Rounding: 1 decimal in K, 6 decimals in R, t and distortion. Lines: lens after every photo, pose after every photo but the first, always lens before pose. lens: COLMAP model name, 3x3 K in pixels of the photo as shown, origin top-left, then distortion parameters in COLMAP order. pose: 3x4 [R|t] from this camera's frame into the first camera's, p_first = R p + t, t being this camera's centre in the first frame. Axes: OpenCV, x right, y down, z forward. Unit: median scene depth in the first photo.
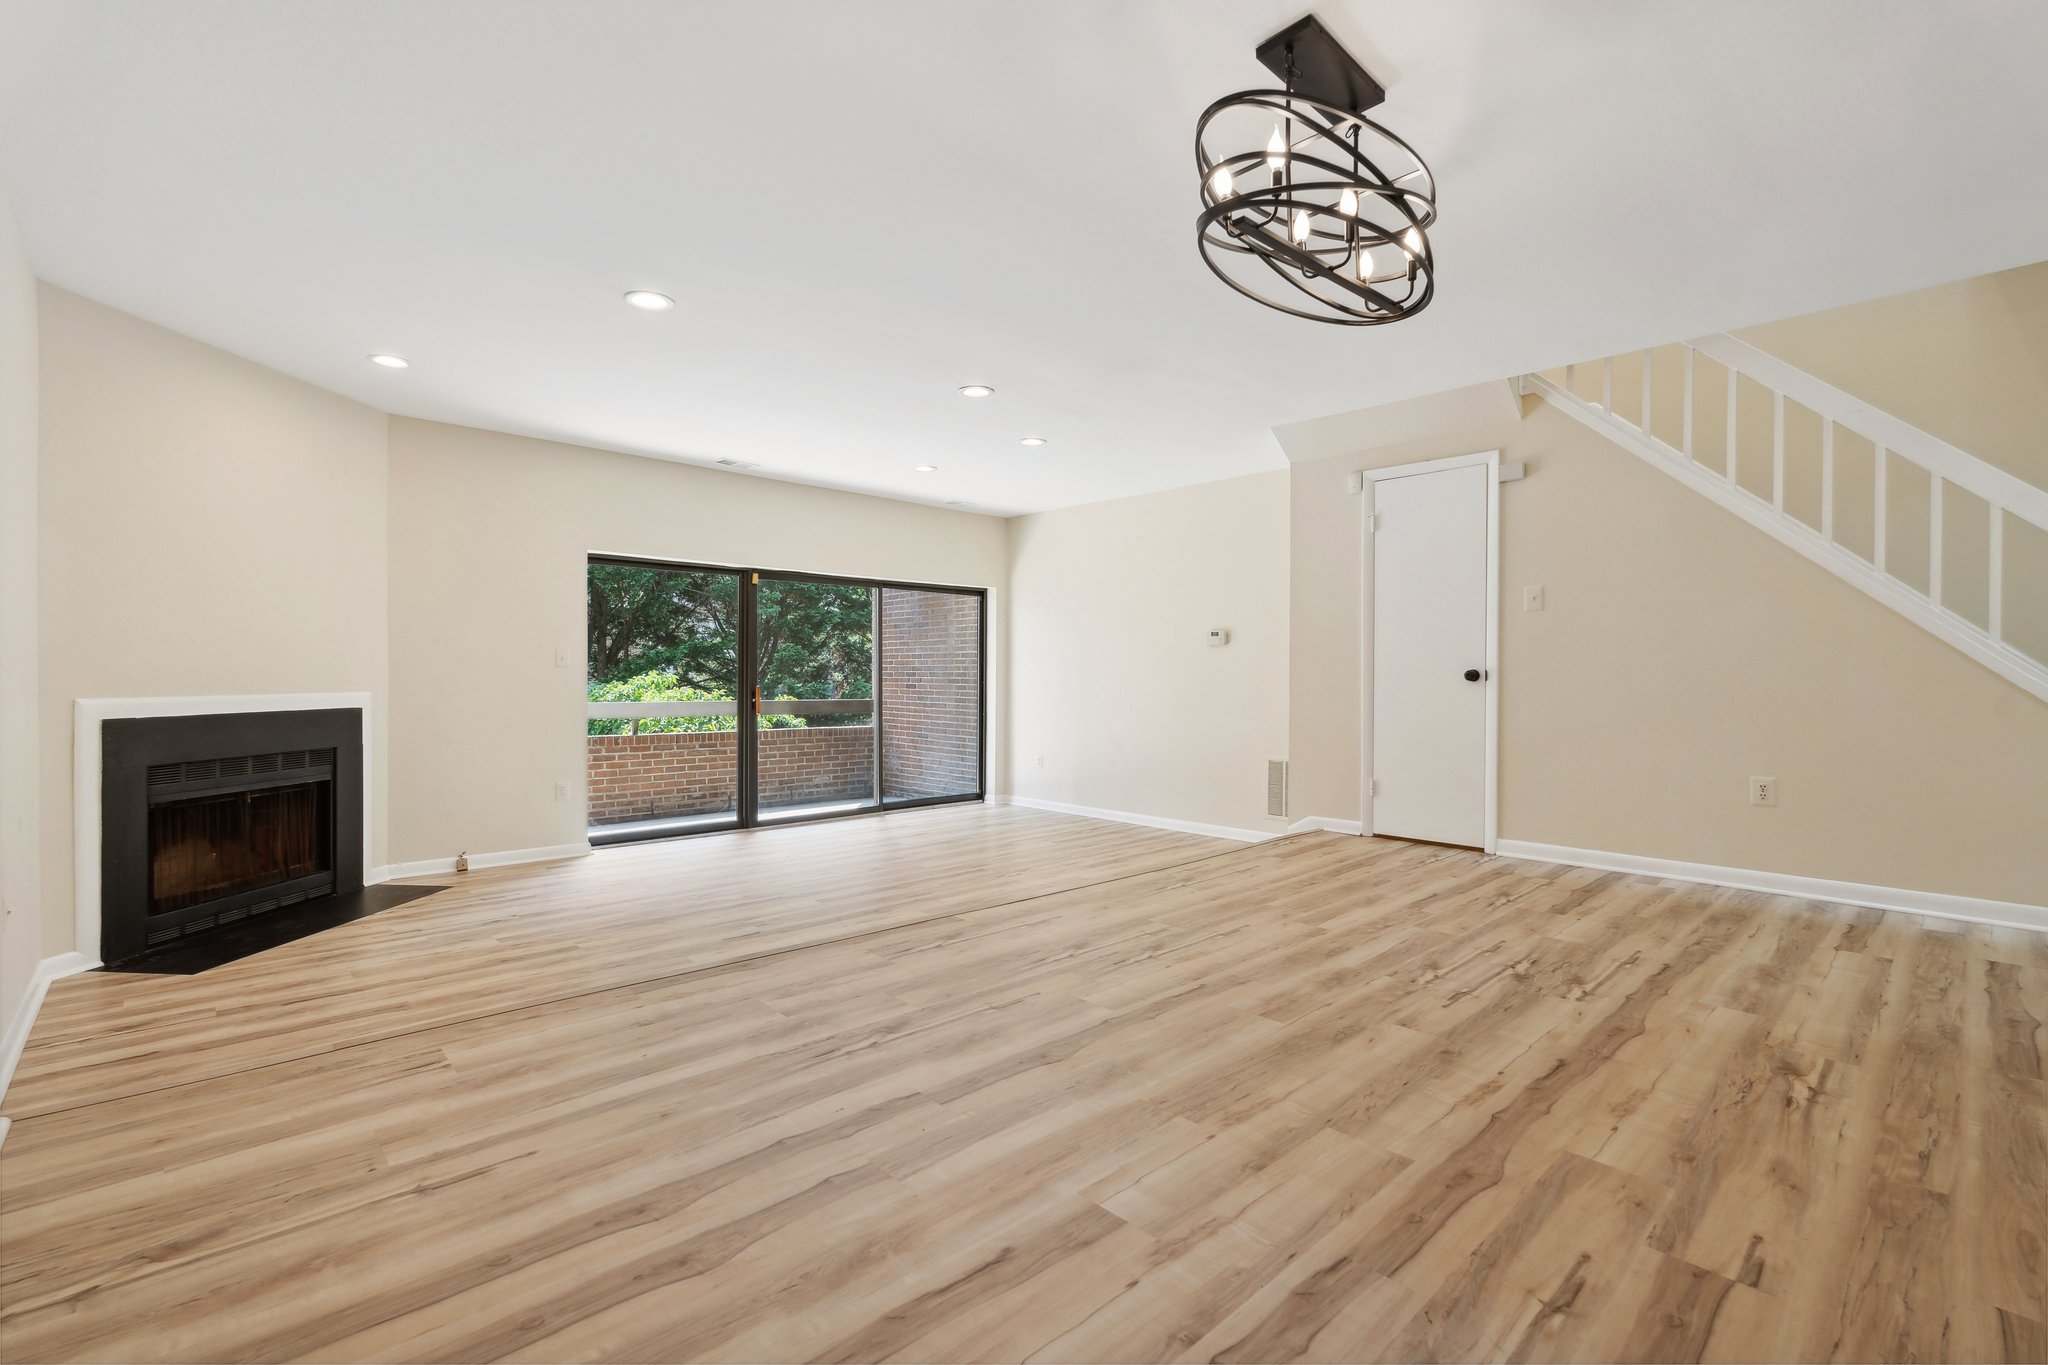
lens RADIAL K [[903.0, 0, 1016.6], [0, 903.0, 679.6], [0, 0, 1]] dist [-0.006247, 0.000329]
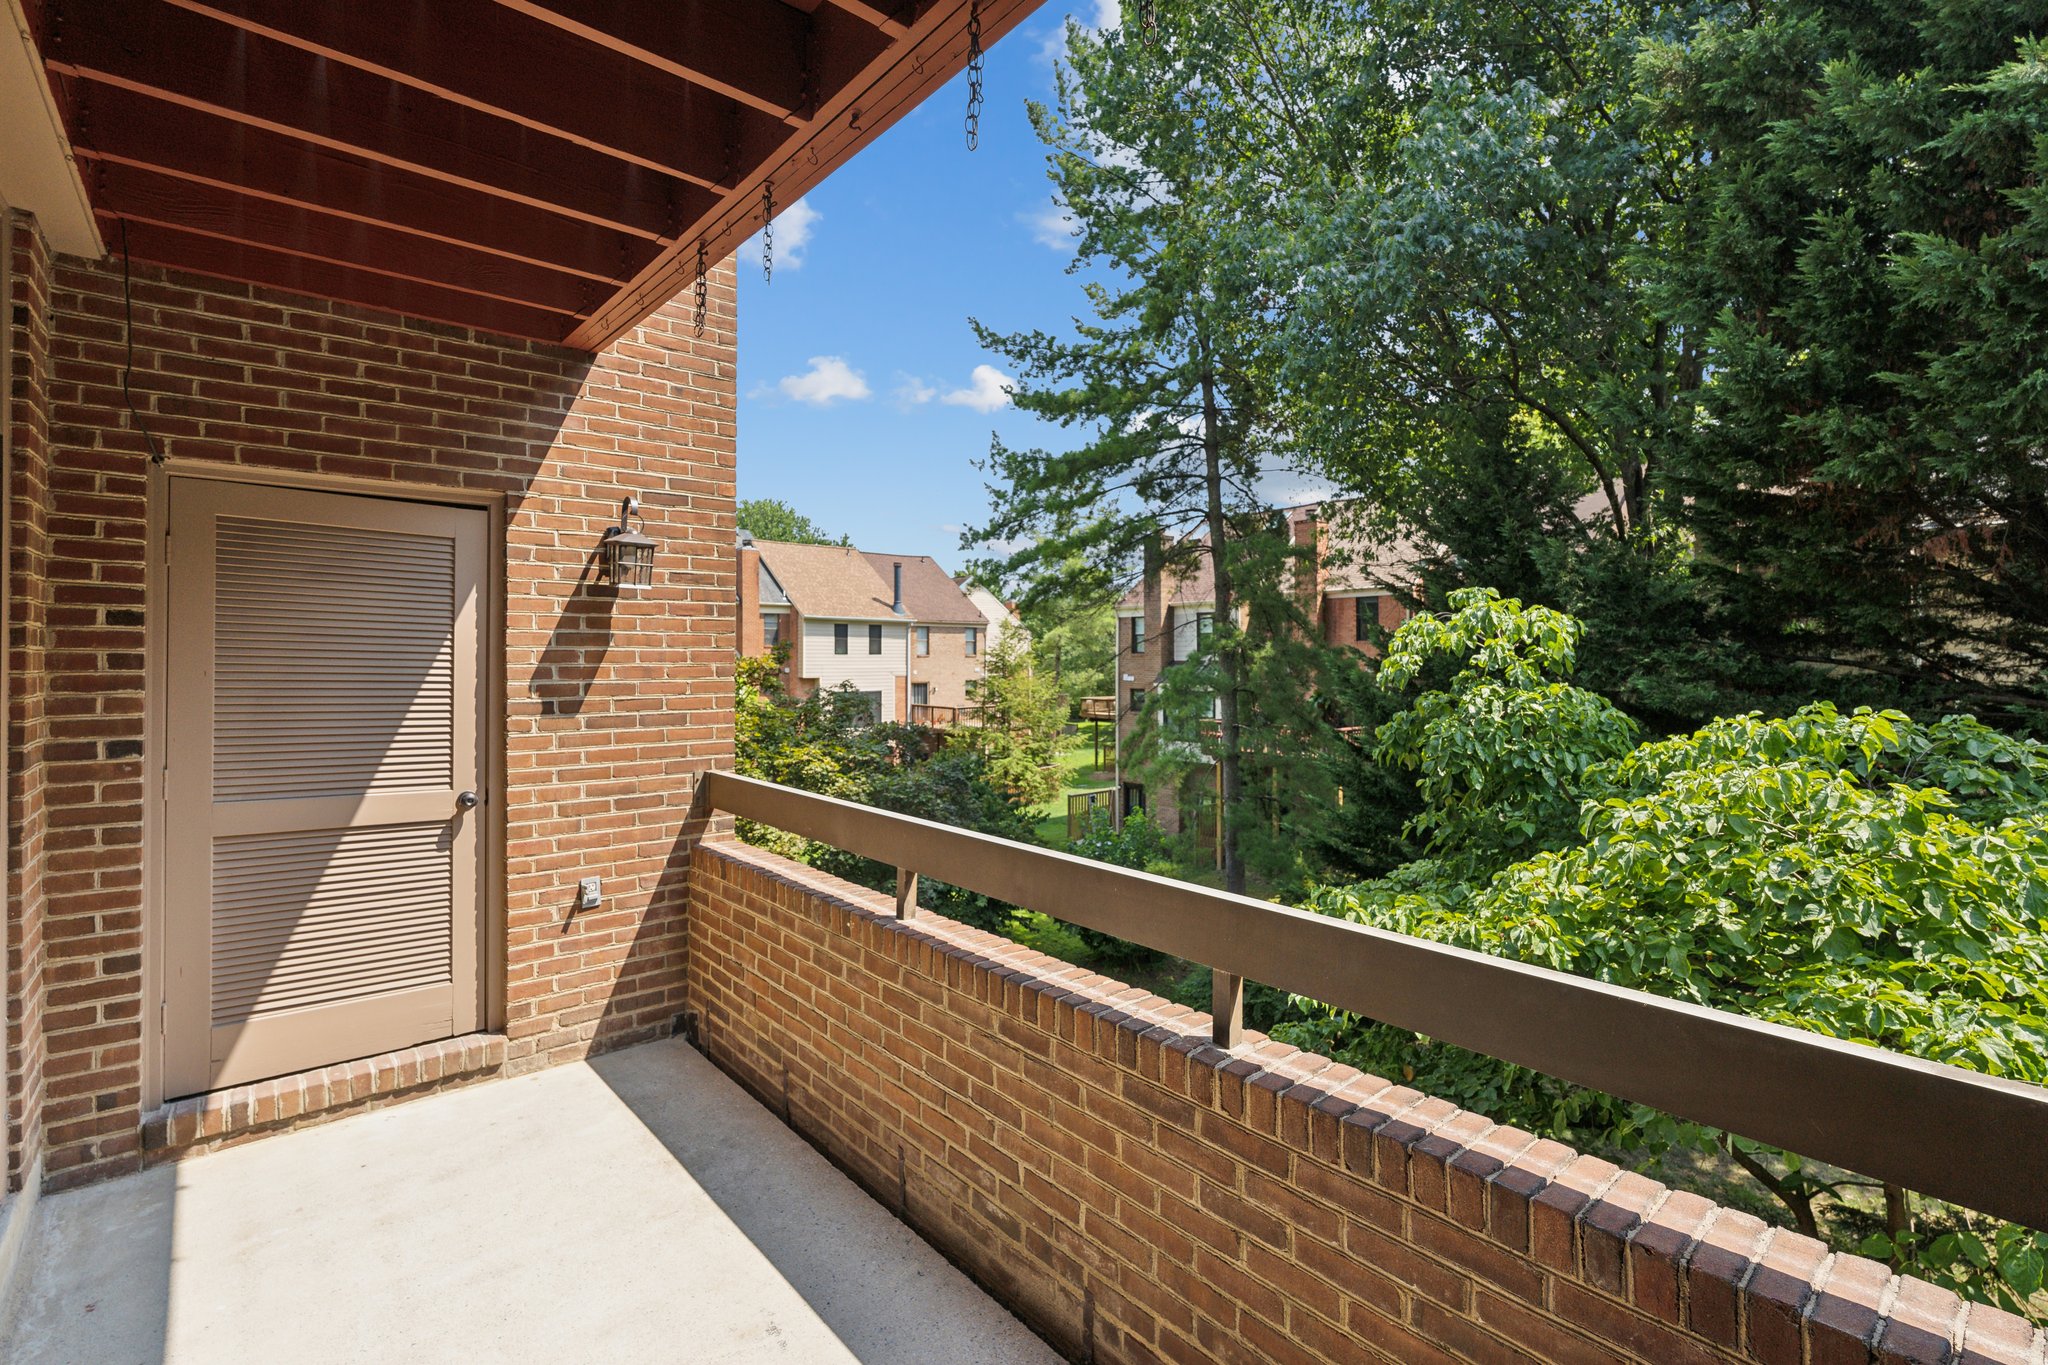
lens RADIAL K [[903.0, 0, 1022.6], [0, 903.0, 648.6], [0, 0, 1]] dist [-0.006247, 0.000329]
pose [[-0.047533, -0.015995, -0.998742, -0.219653], [-0.006136, 0.999858, -0.015721, -0.079465], [0.998851, 0.005381, -0.047625, 2.532199]]
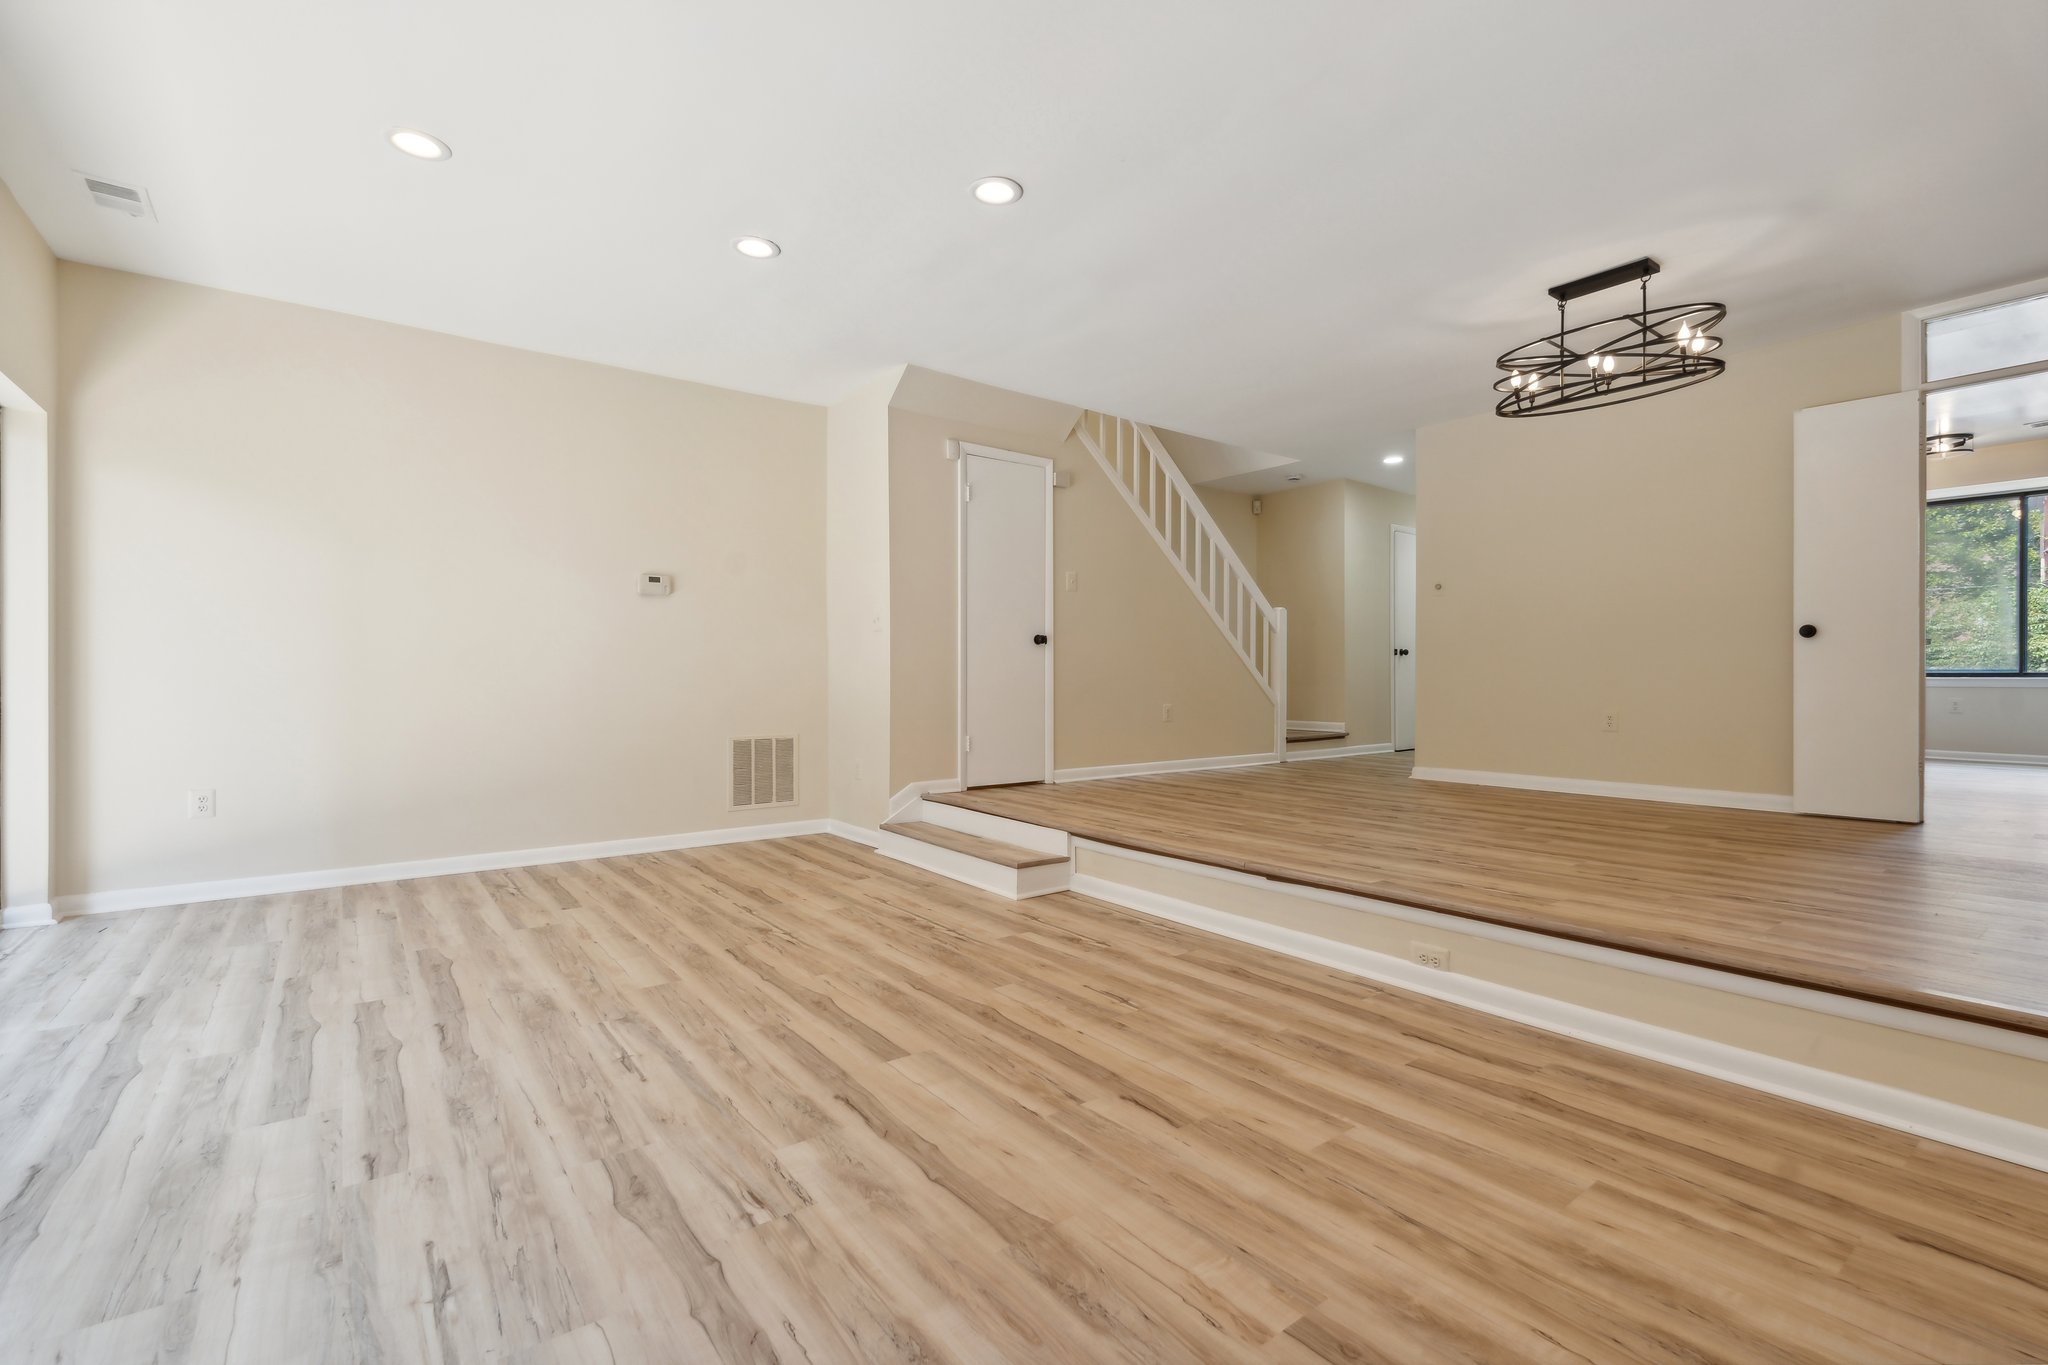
lens RADIAL K [[903.0, 0, 1019.6], [0, 903.0, 680.6], [0, 0, 1]] dist [-0.006247, 0.000329]
pose [[0.117467, -0.008369, 0.993042, -0.940815], [0.002750, 0.999963, 0.008102, 0.054397], [-0.993073, 0.001779, 0.117485, 1.193838]]
